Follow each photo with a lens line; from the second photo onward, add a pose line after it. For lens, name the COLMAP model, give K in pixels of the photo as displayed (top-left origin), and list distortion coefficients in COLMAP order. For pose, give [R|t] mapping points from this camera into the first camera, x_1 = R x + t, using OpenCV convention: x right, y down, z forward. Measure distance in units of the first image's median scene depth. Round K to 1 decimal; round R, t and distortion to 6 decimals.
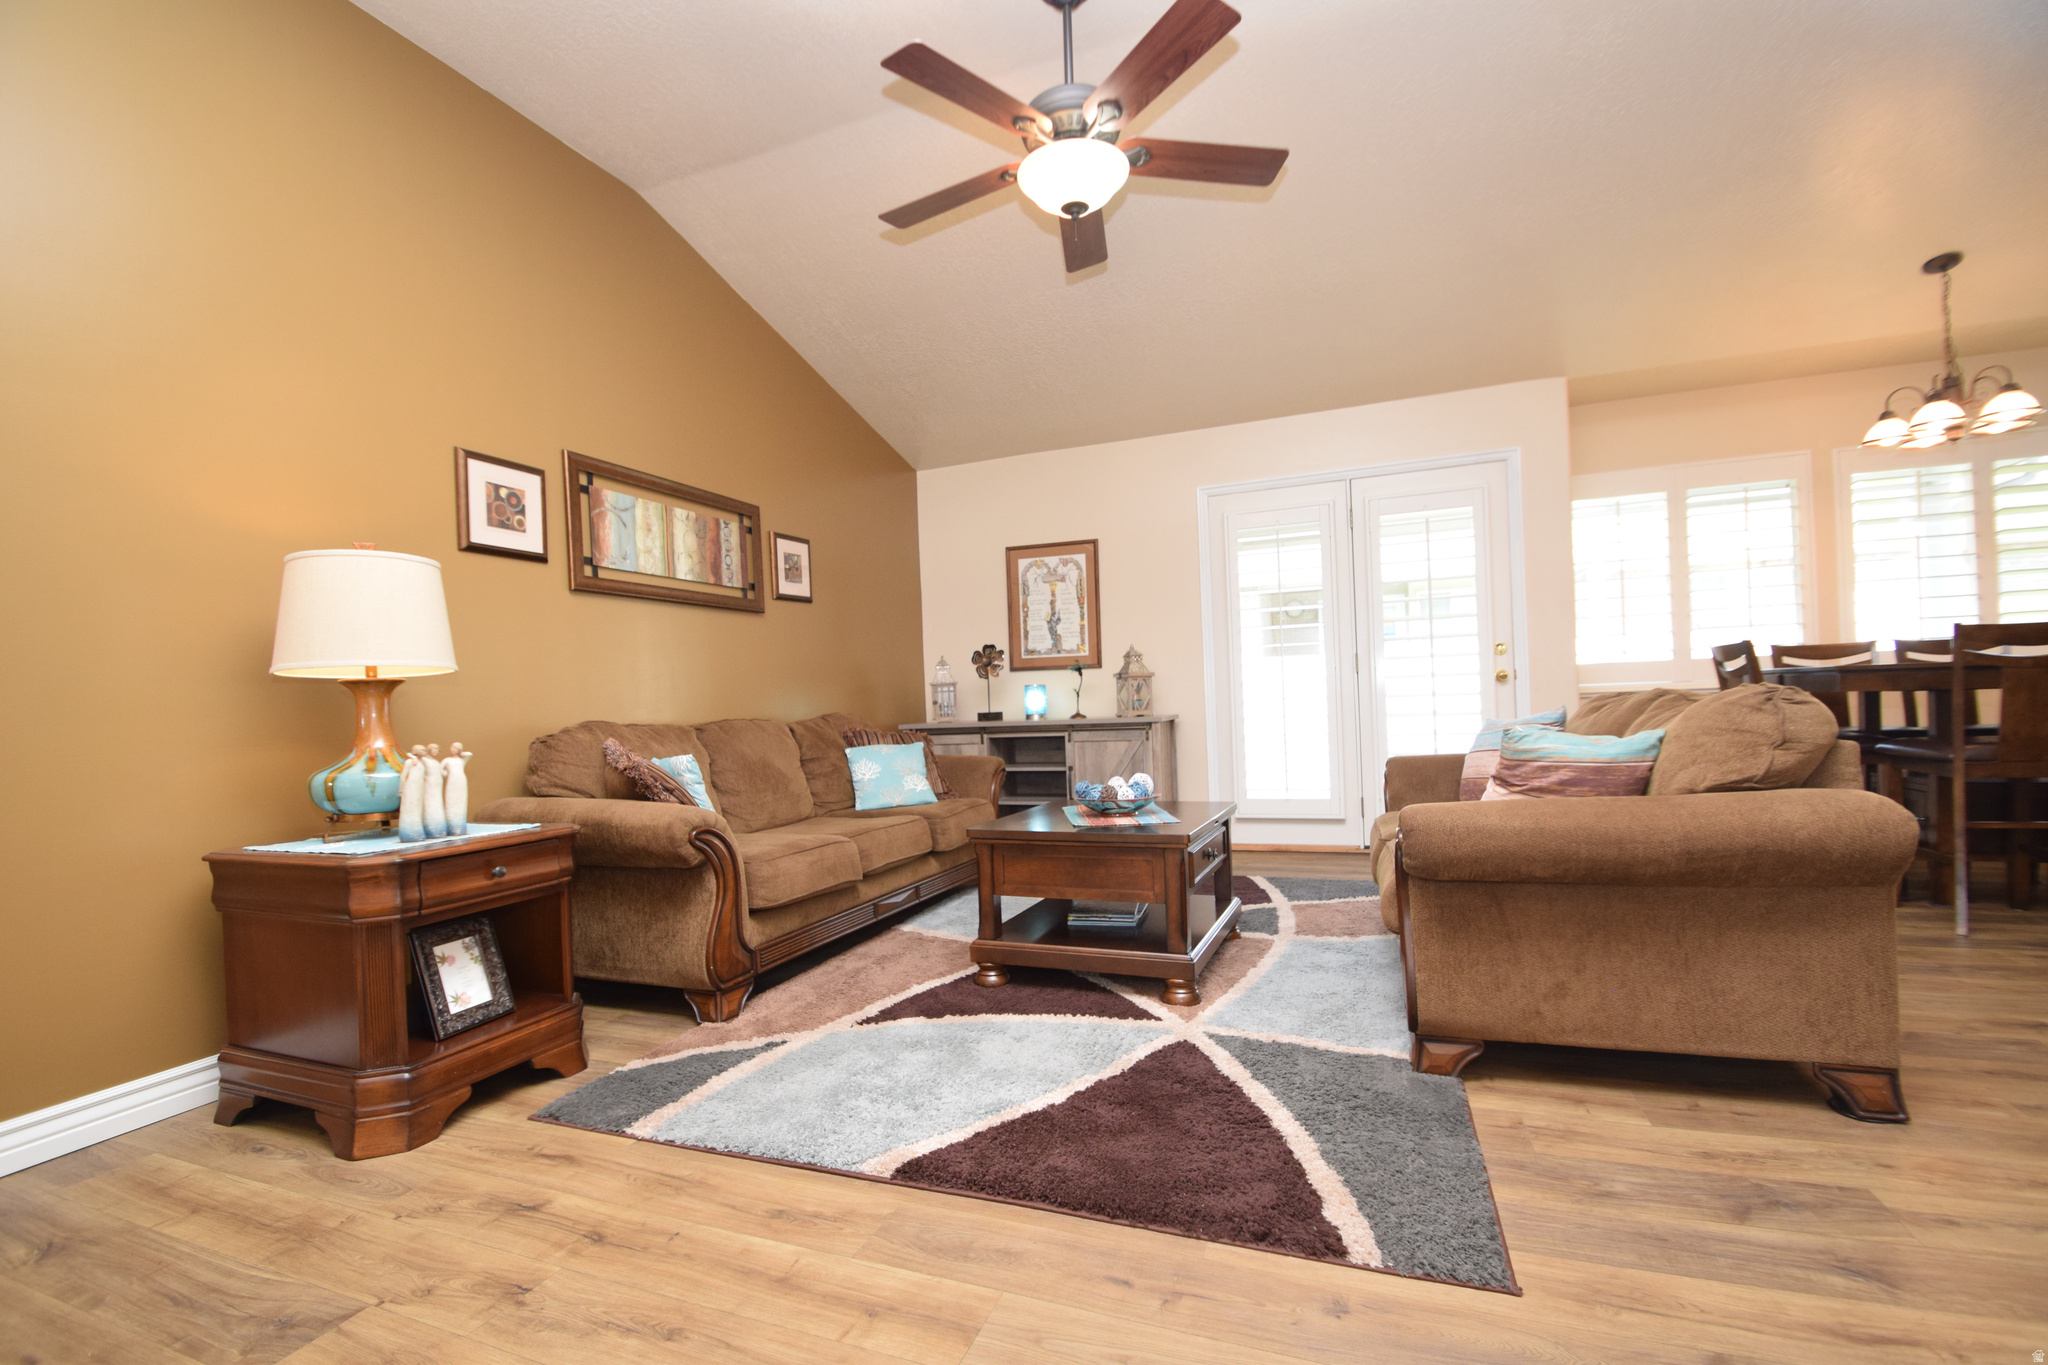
lens RADIAL K [[900.4, 0, 1015.7], [0, 900.4, 703.1], [0, 0, 1]] dist [0.013473, -0.015792]
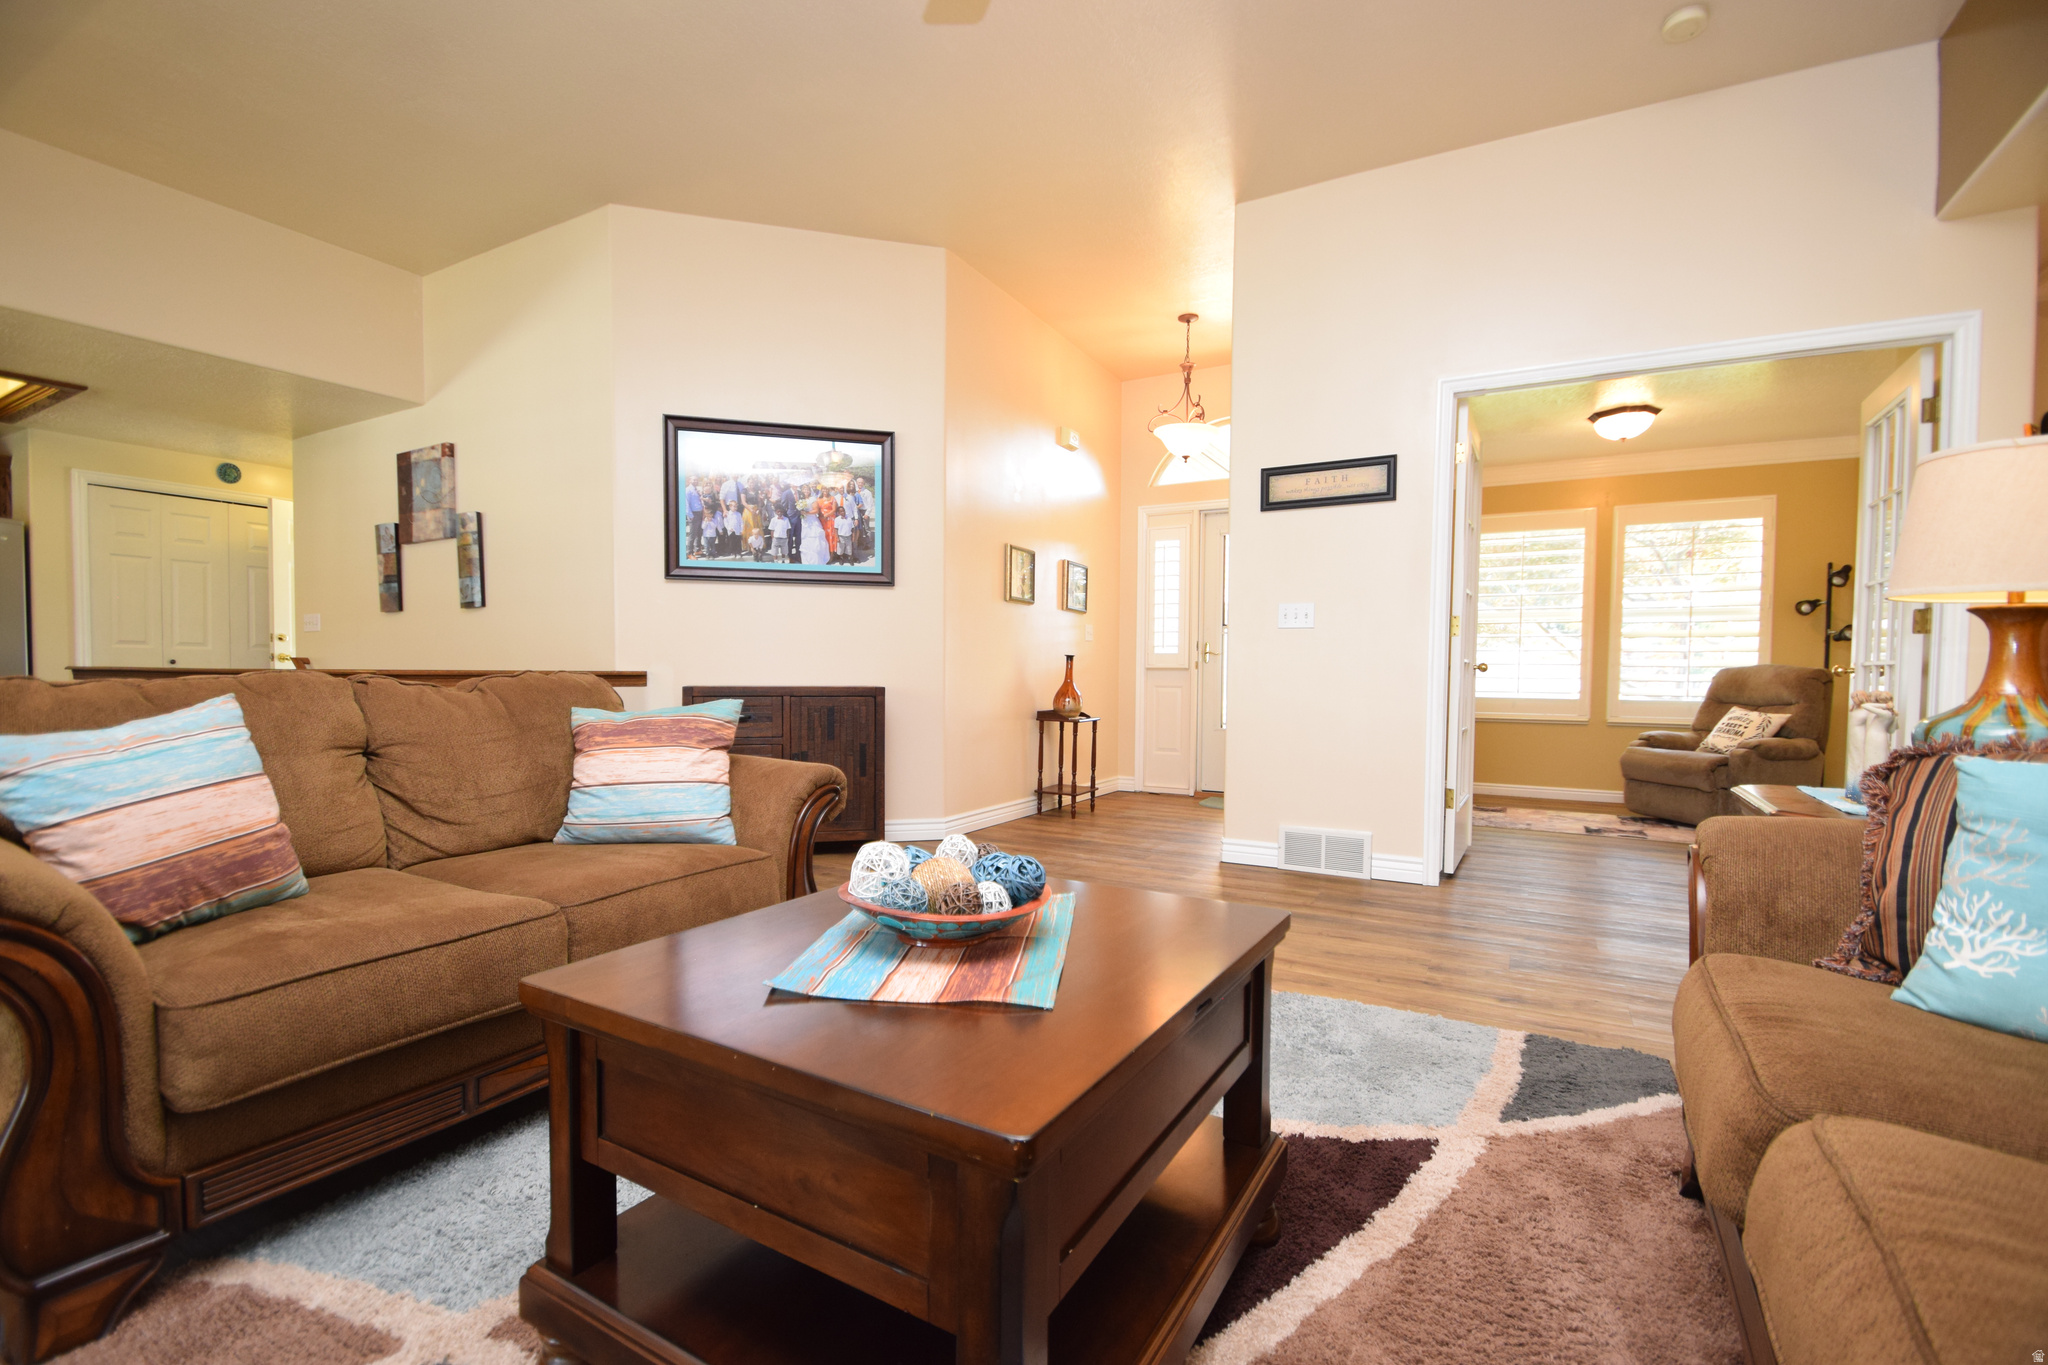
lens RADIAL K [[900.4, 0, 1015.7], [0, 900.4, 703.1], [0, 0, 1]] dist [0.013473, -0.015792]
pose [[-0.991108, 0.026696, 0.130356, 0.036771], [0.030573, 0.999145, 0.027833, 0.008475], [-0.129502, 0.031571, -0.991076, 1.860634]]
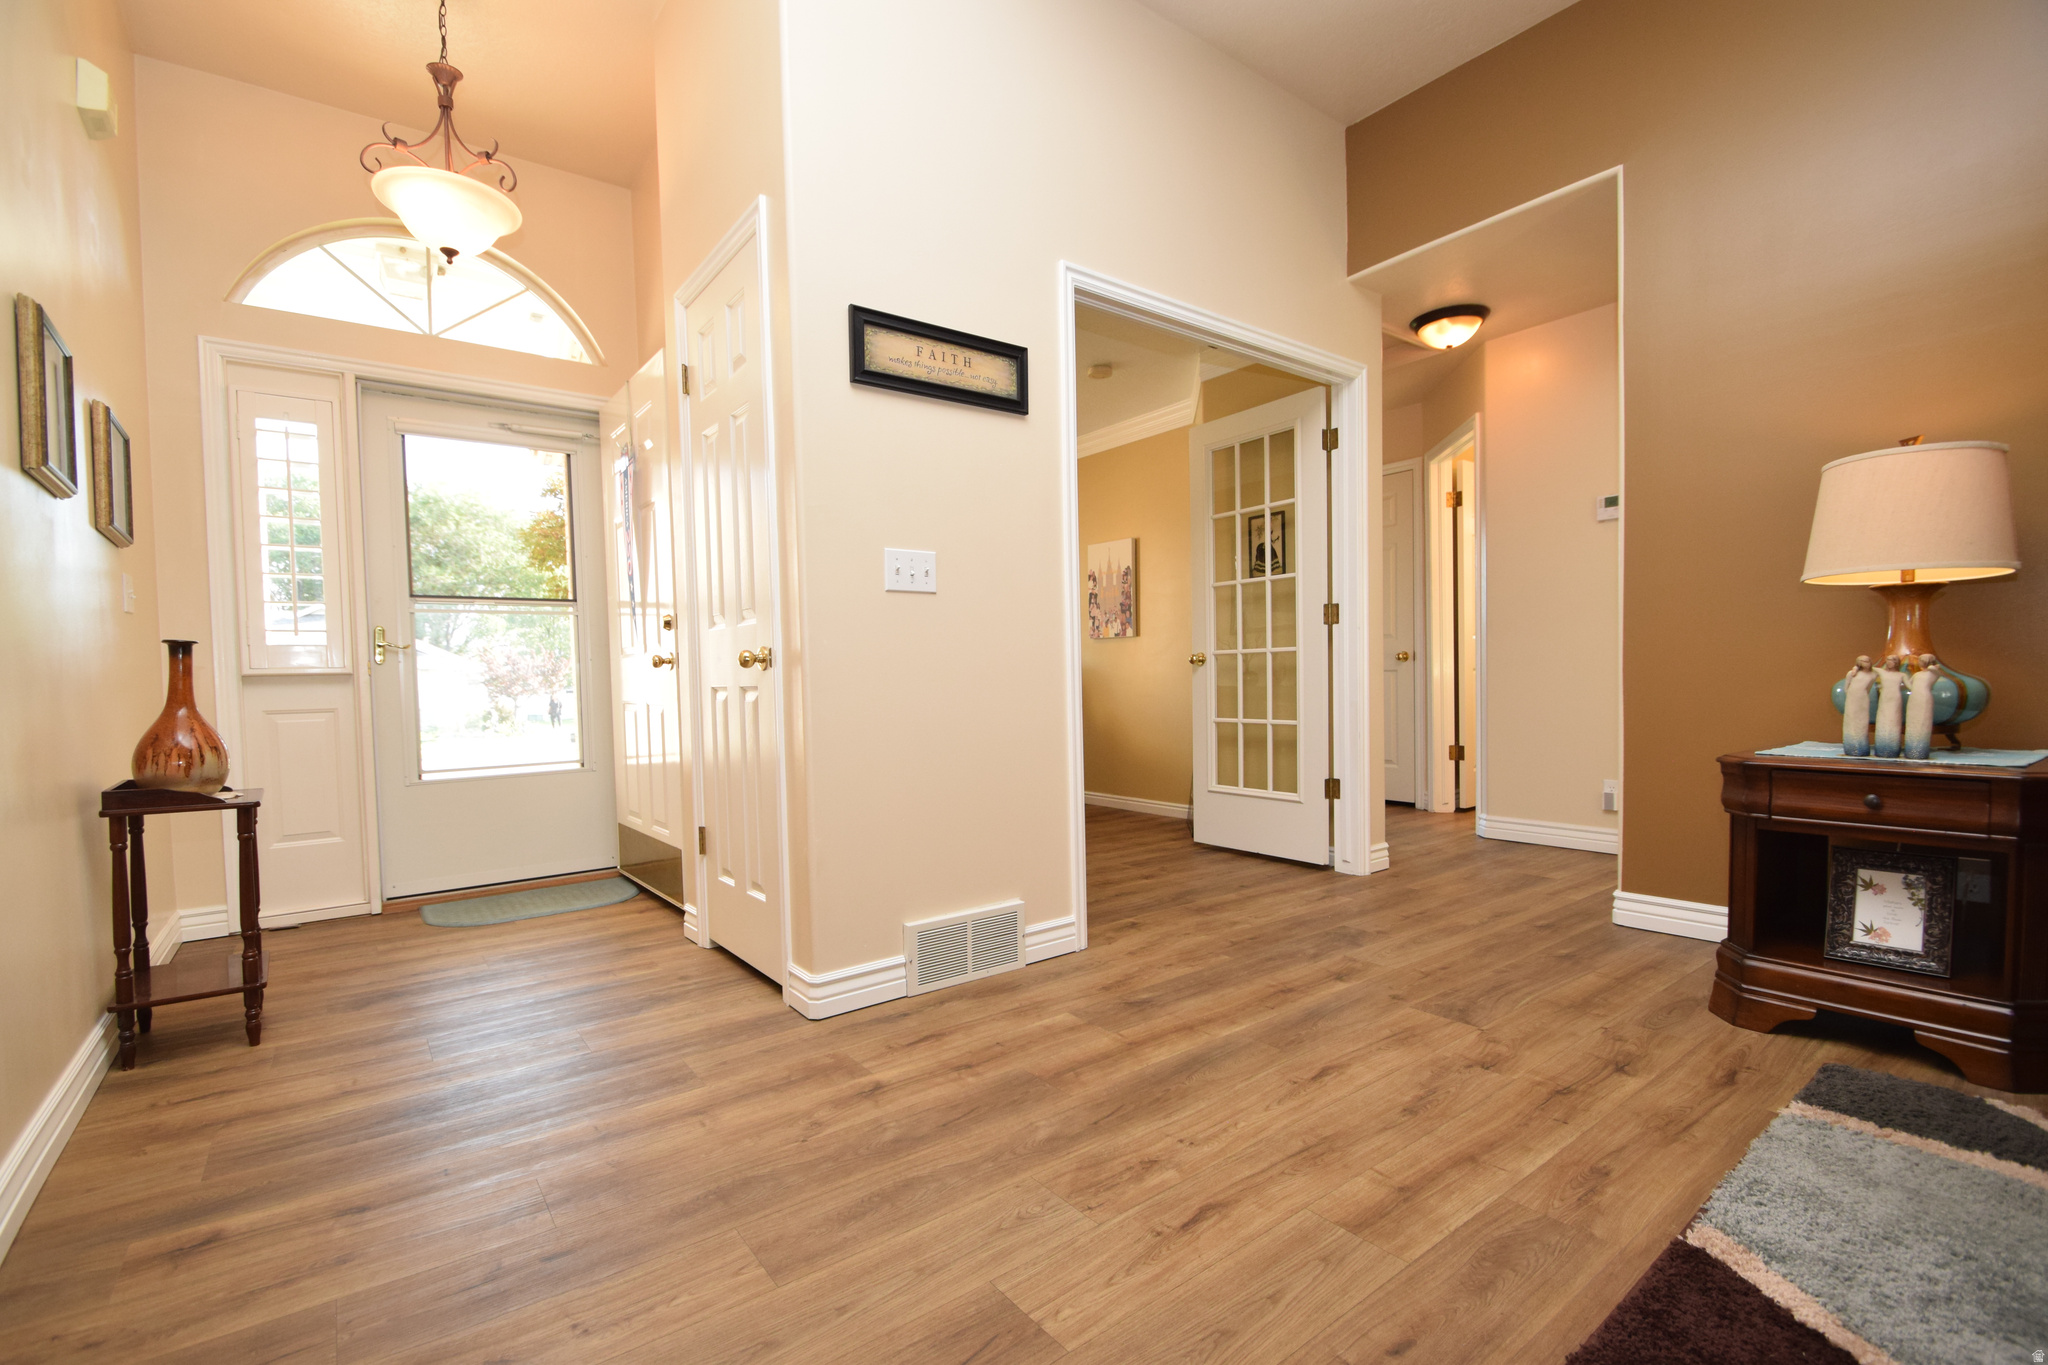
lens RADIAL K [[900.4, 0, 1015.7], [0, 900.4, 703.1], [0, 0, 1]] dist [0.013473, -0.015792]
pose [[-0.518059, 0.078926, -0.851696, 0.574131], [0.044870, 0.996870, 0.065085, -0.005307], [0.854167, -0.004498, -0.519979, 0.688232]]
